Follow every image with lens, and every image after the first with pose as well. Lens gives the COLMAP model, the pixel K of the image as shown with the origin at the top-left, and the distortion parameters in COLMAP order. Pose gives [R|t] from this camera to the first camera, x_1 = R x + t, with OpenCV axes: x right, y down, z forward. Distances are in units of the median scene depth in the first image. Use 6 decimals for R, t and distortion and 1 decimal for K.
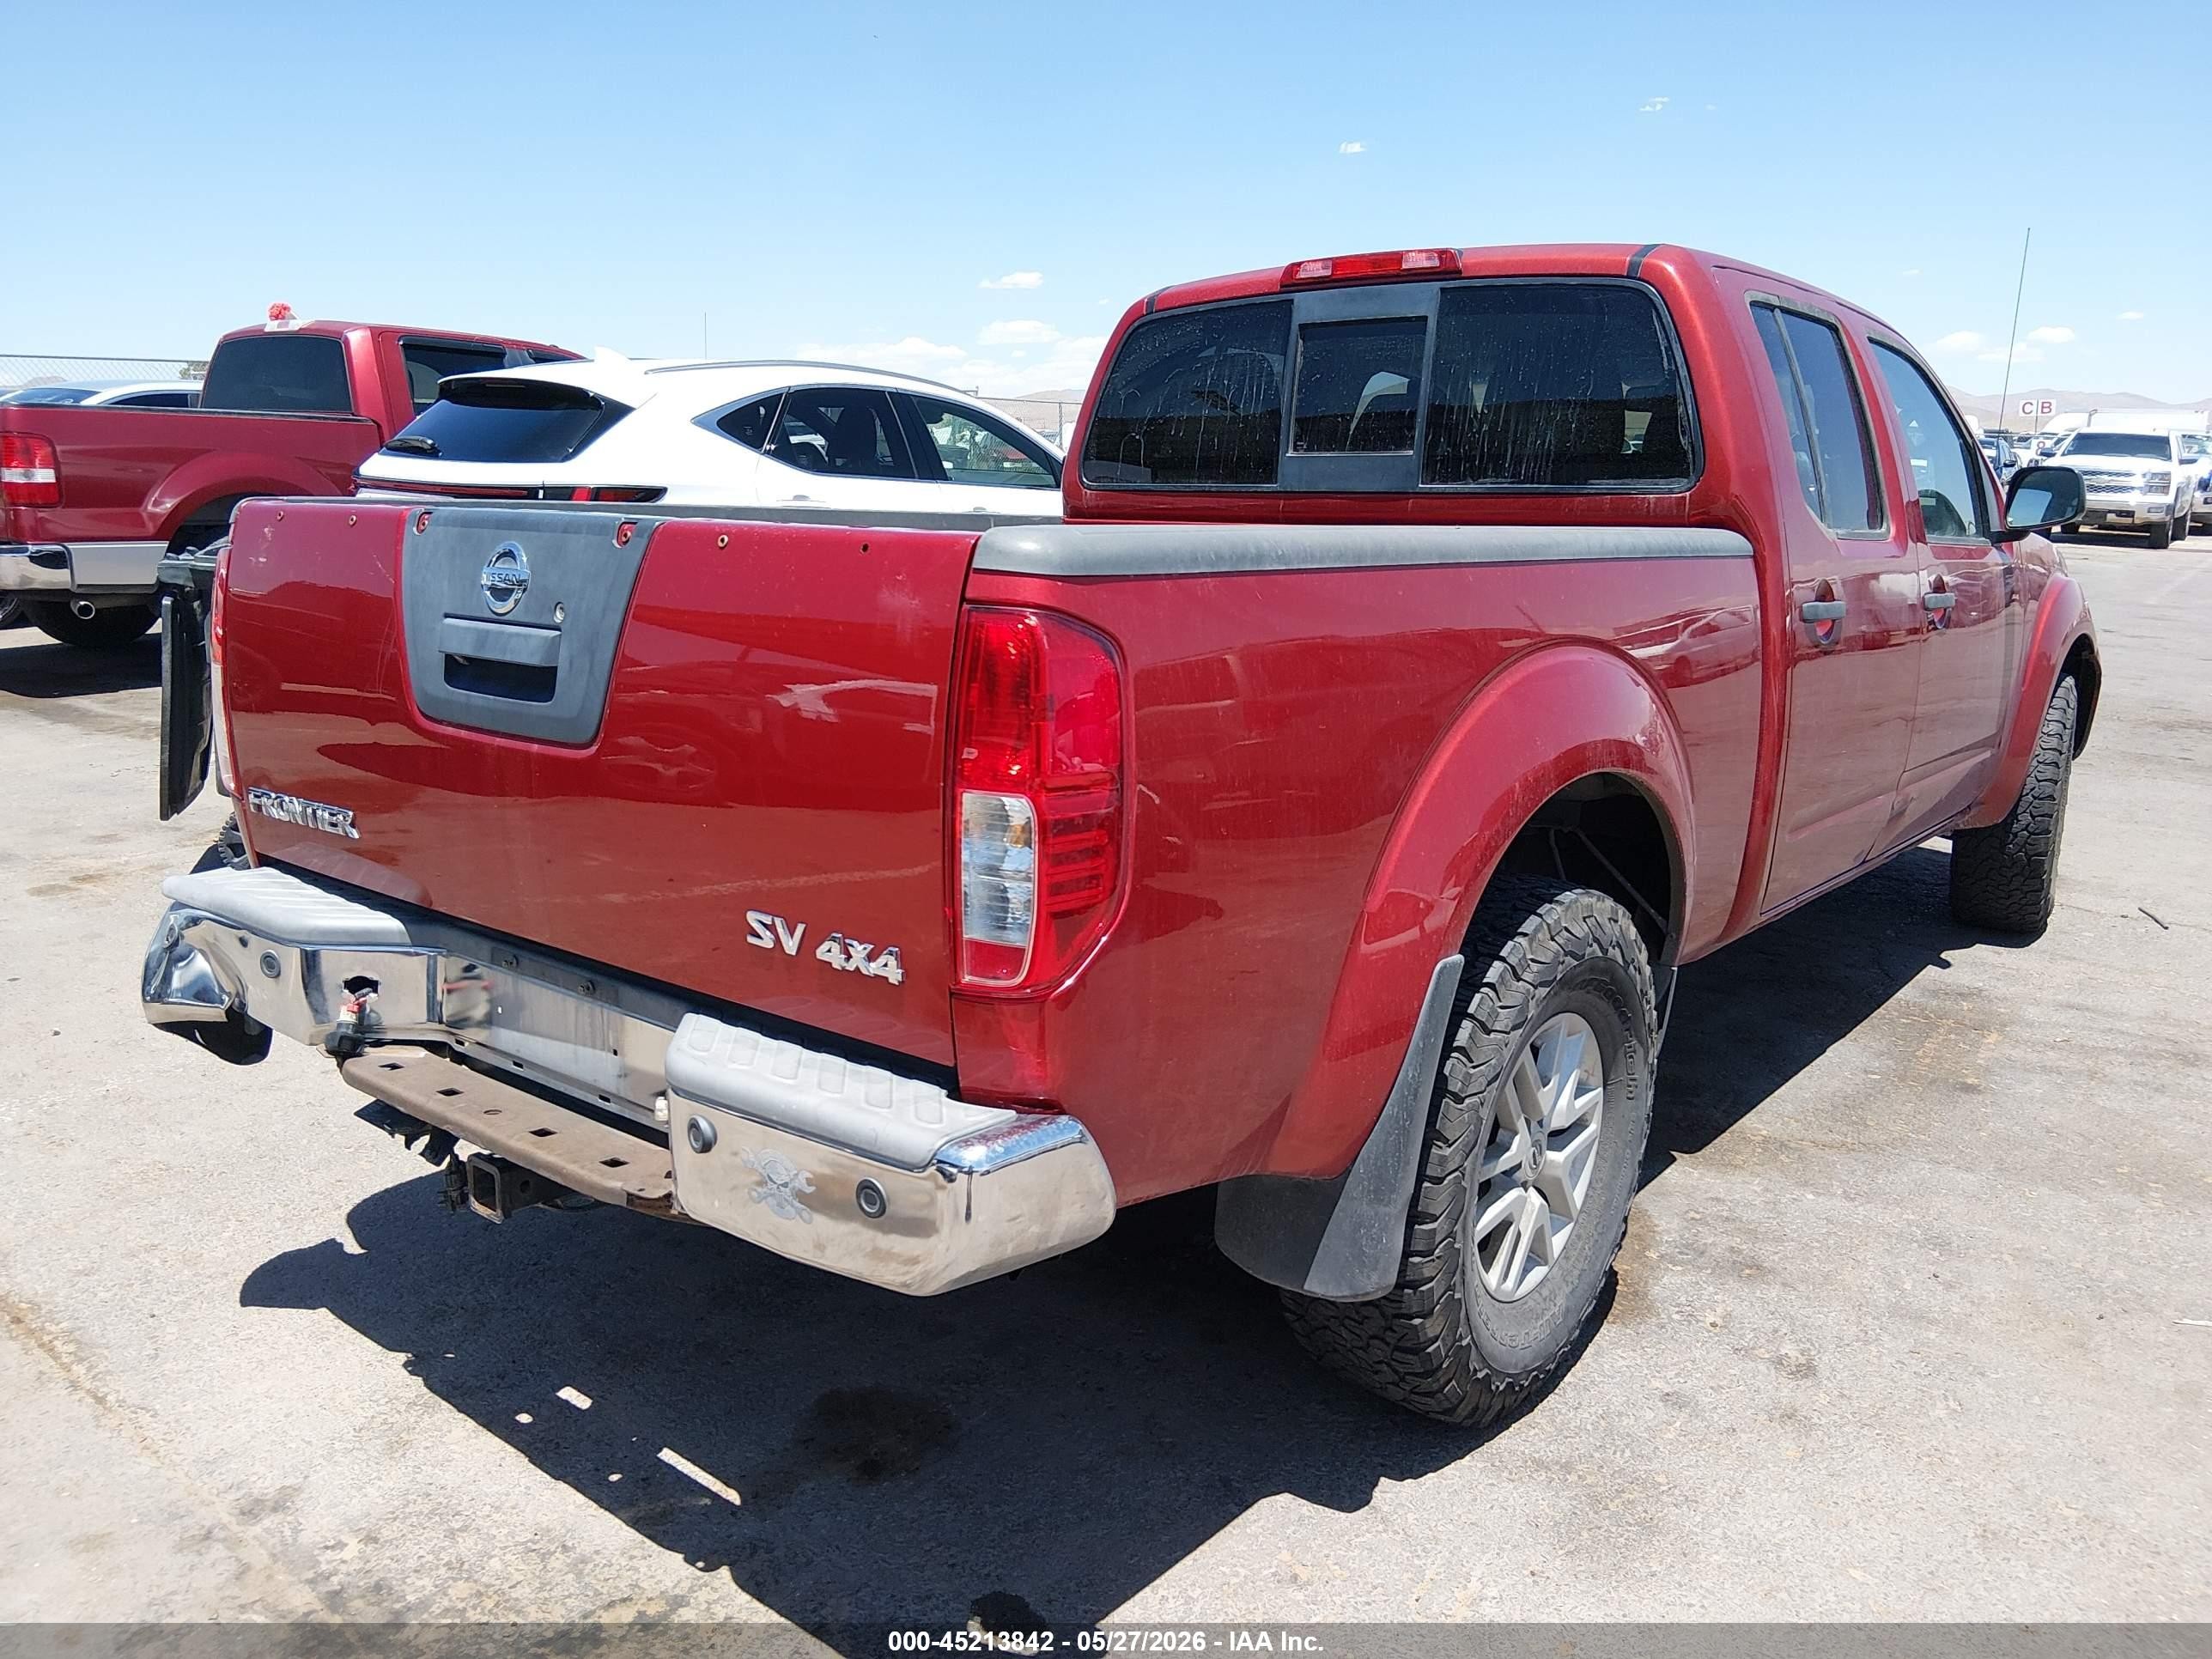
lens RADIAL K [[1688.6, 0, 1106.0], [0, 1688.6, 829.5], [0, 0, 1]] dist [0.120496, -0.212148]
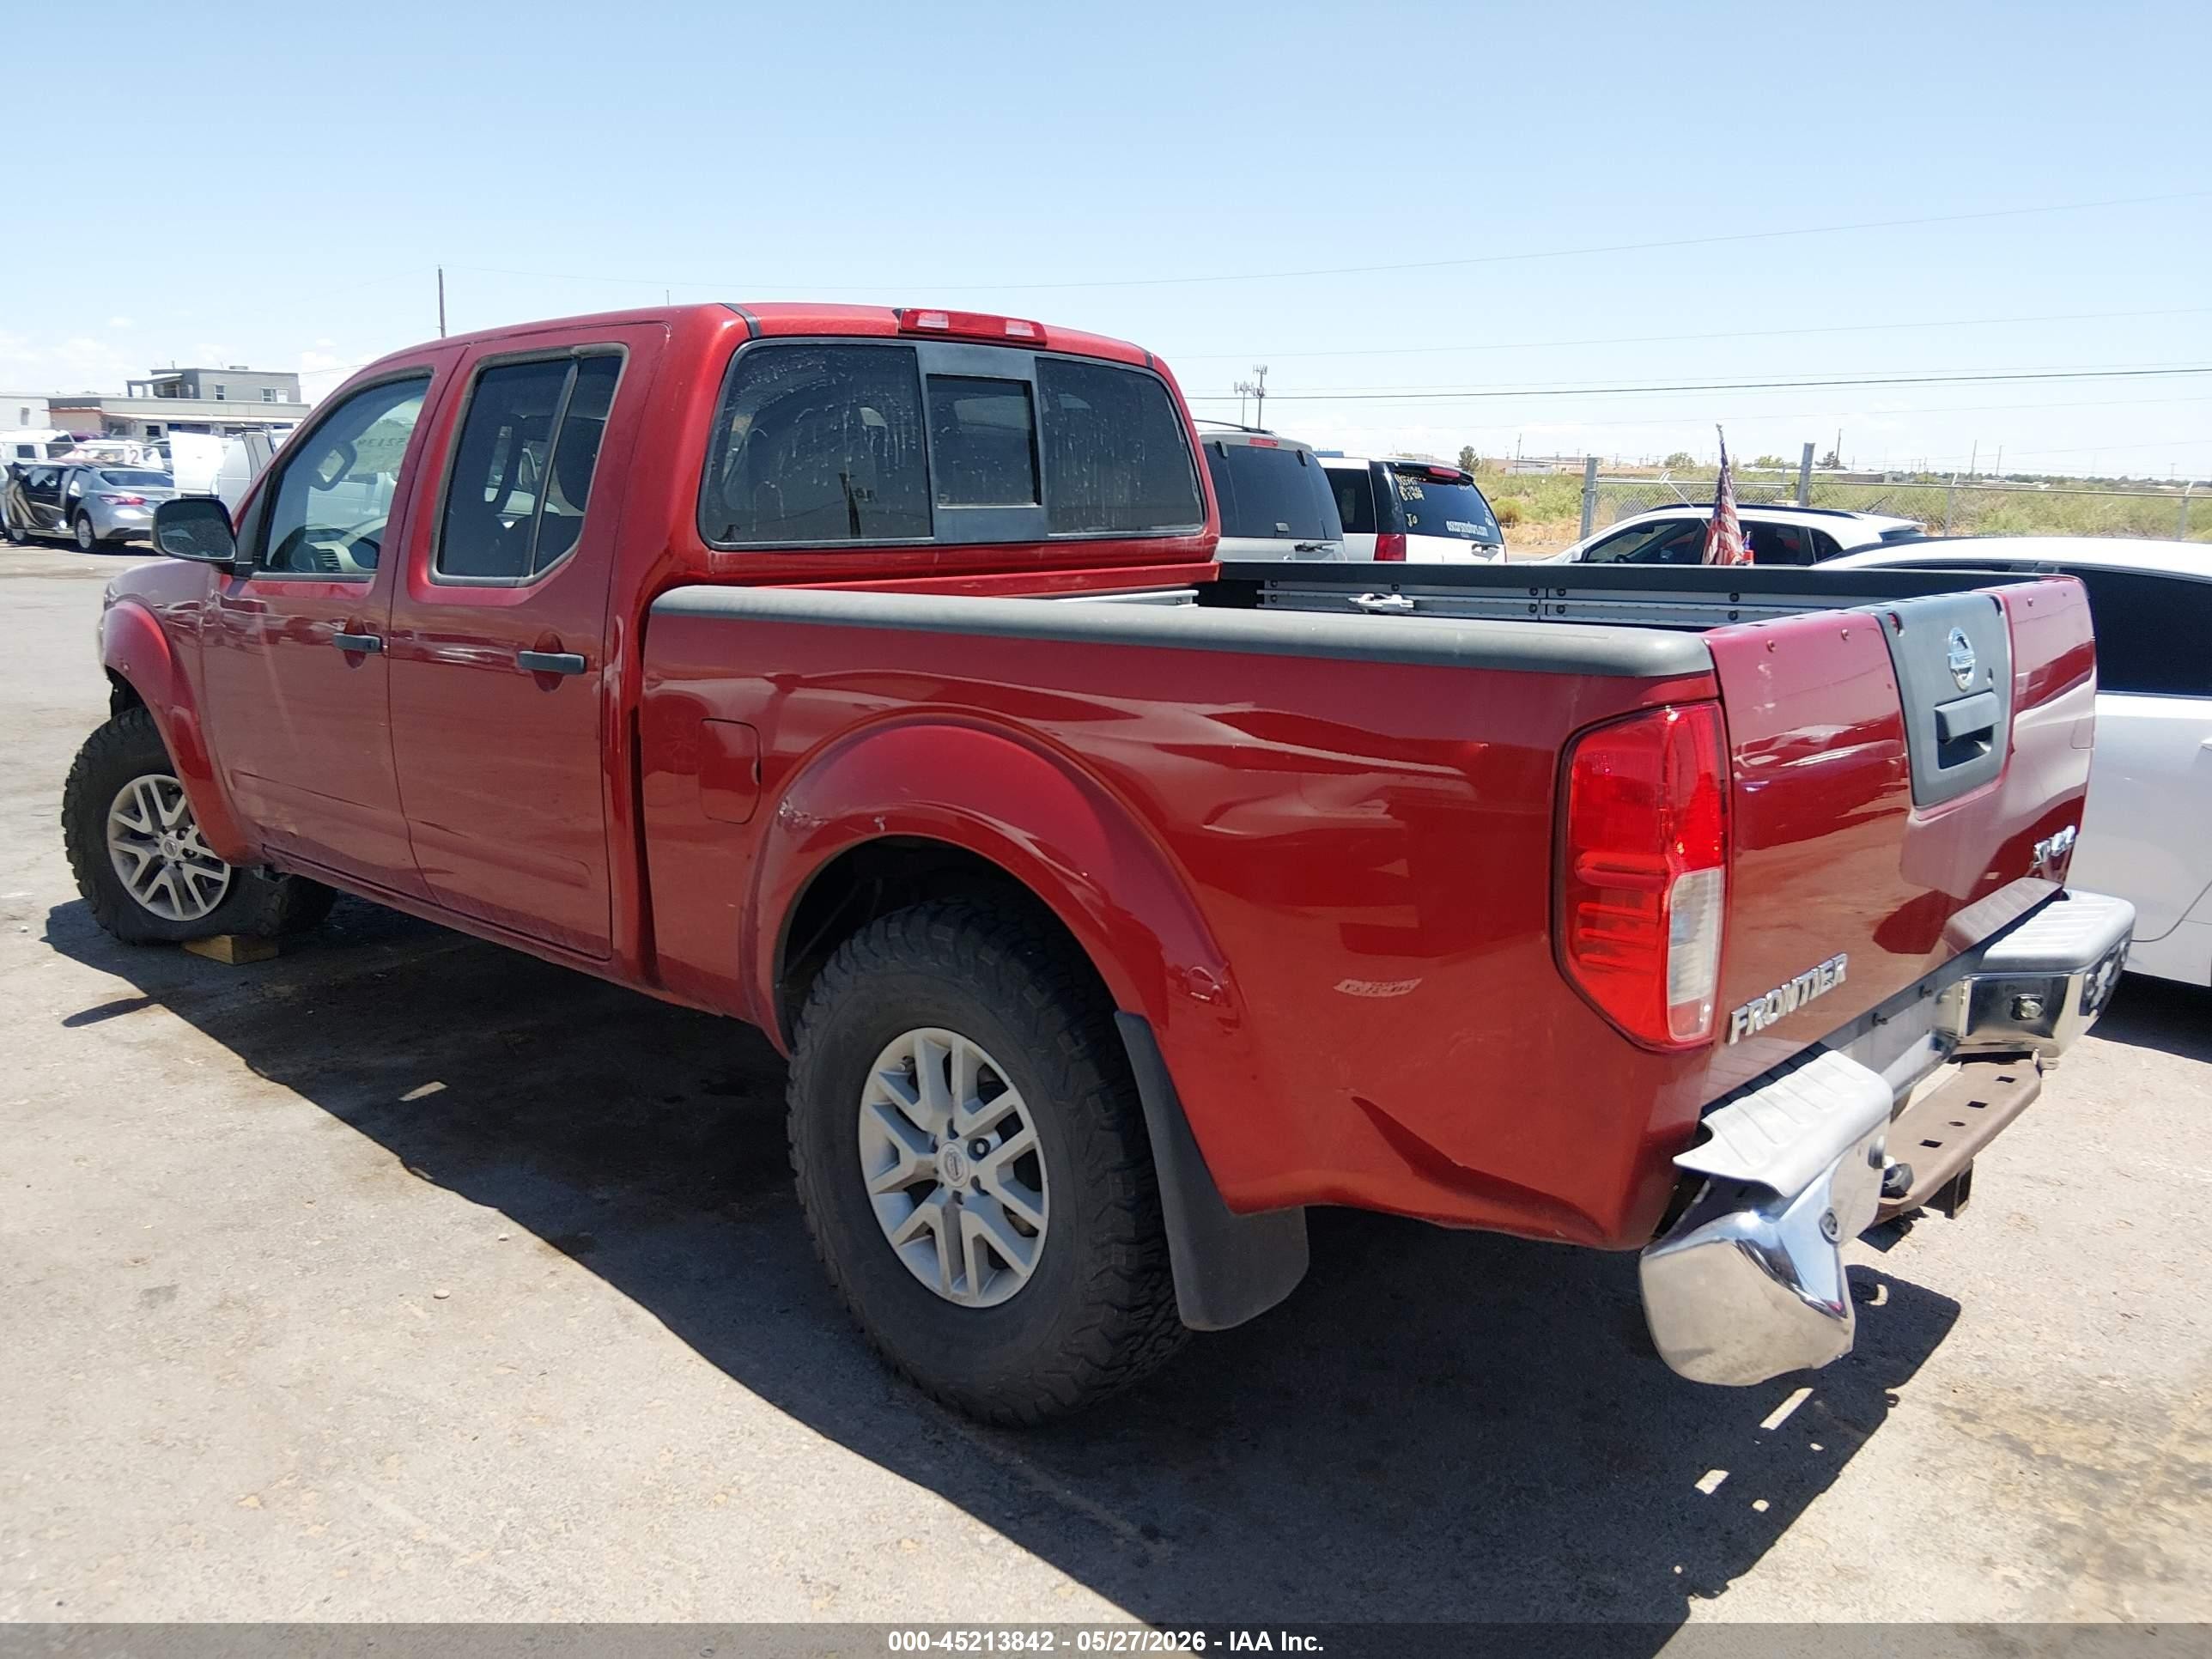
lens RADIAL K [[1688.6, 0, 1106.0], [0, 1688.6, 829.5], [0, 0, 1]] dist [0.120496, -0.212148]
pose [[0.046623, -0.212344, 0.976082, -0.970656], [0.194967, 0.960286, 0.199595, -0.241010], [-0.979701, 0.180998, 0.086172, 0.943329]]
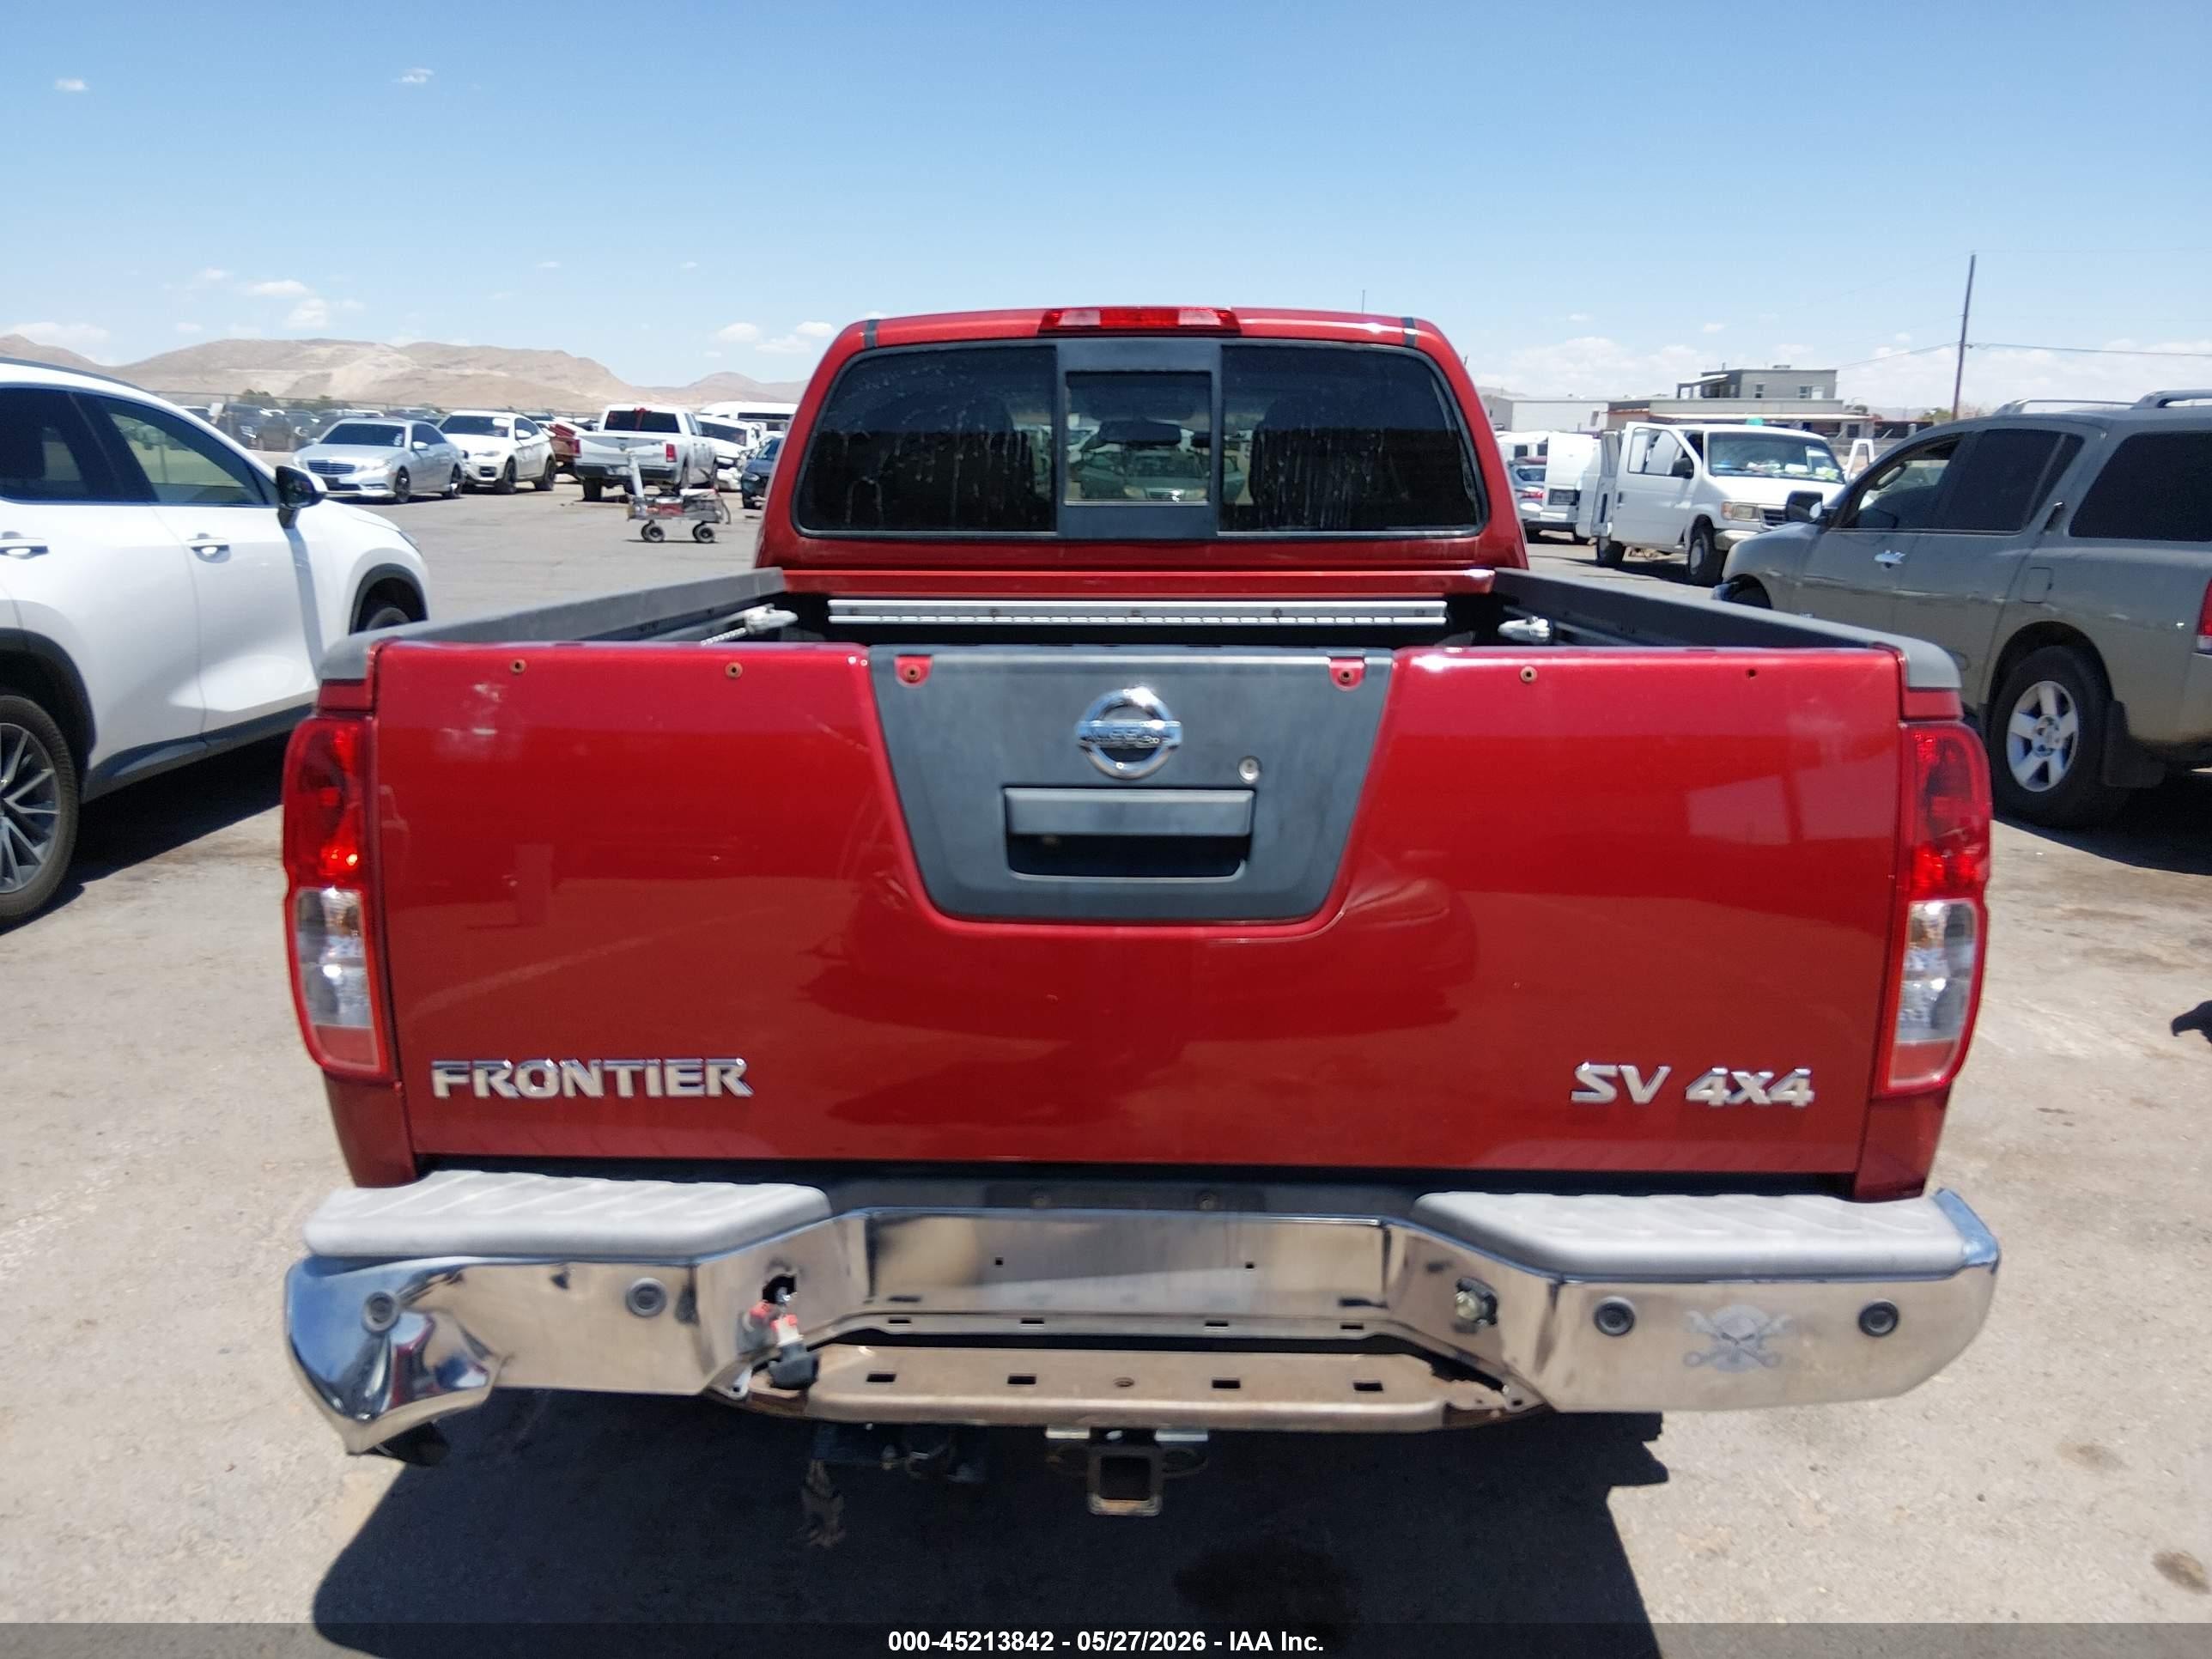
lens RADIAL K [[1668.6, 0, 1106.0], [0, 1668.6, 829.5], [0, 0, 1]] dist [0.118197, -0.202993]
pose [[0.782923, -0.140672, 0.606005, -0.544156], [0.131281, 0.989522, 0.060090, -0.096814], [-0.608109, 0.032511, 0.793188, 0.240501]]
